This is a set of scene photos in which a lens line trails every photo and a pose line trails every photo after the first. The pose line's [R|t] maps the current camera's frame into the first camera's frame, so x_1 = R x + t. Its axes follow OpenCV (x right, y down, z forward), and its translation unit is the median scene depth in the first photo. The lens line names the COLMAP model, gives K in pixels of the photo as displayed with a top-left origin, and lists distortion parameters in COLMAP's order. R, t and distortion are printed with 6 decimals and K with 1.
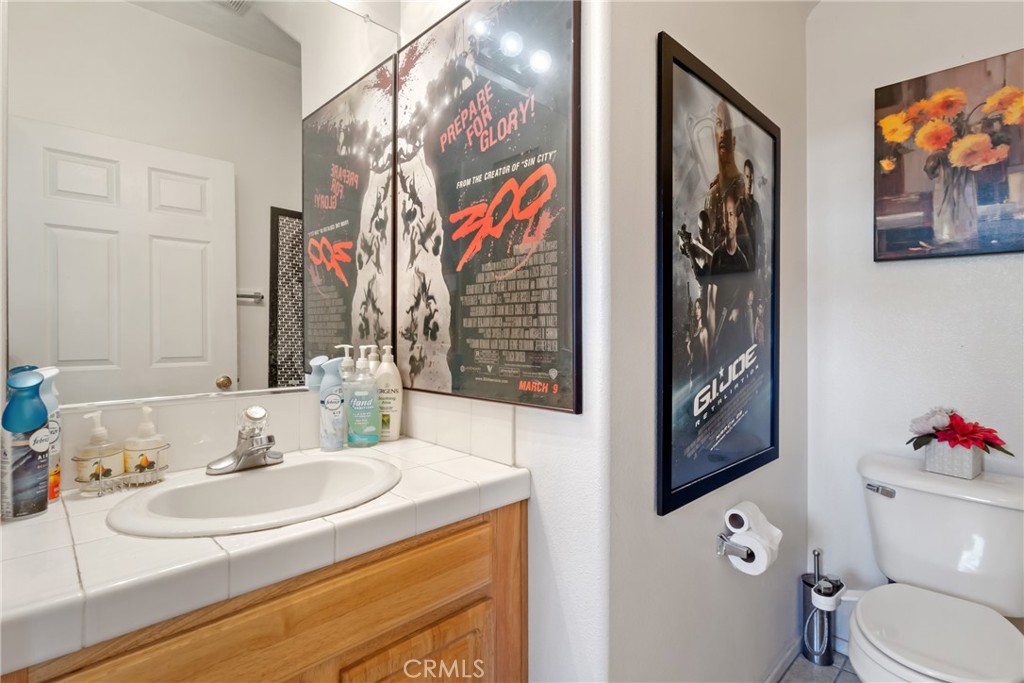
lens RADIAL K [[475.0, 0, 516.3], [0, 475.0, 332.0], [0, 0, 1]] dist [0.002214, 0.000297]
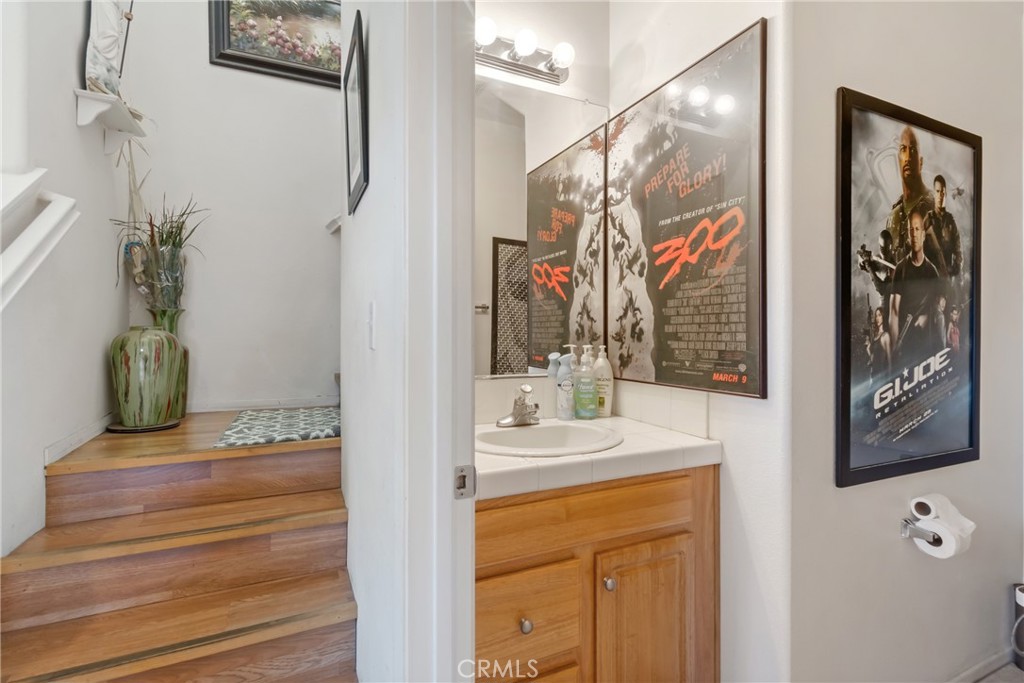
lens RADIAL K [[475.0, 0, 516.3], [0, 475.0, 332.0], [0, 0, 1]] dist [0.002214, 0.000297]
pose [[0.945111, 0.001299, -0.326747, -0.066373], [-0.003422, 0.999977, -0.005924, -0.000597], [0.326731, 0.006717, 0.945093, -0.352311]]
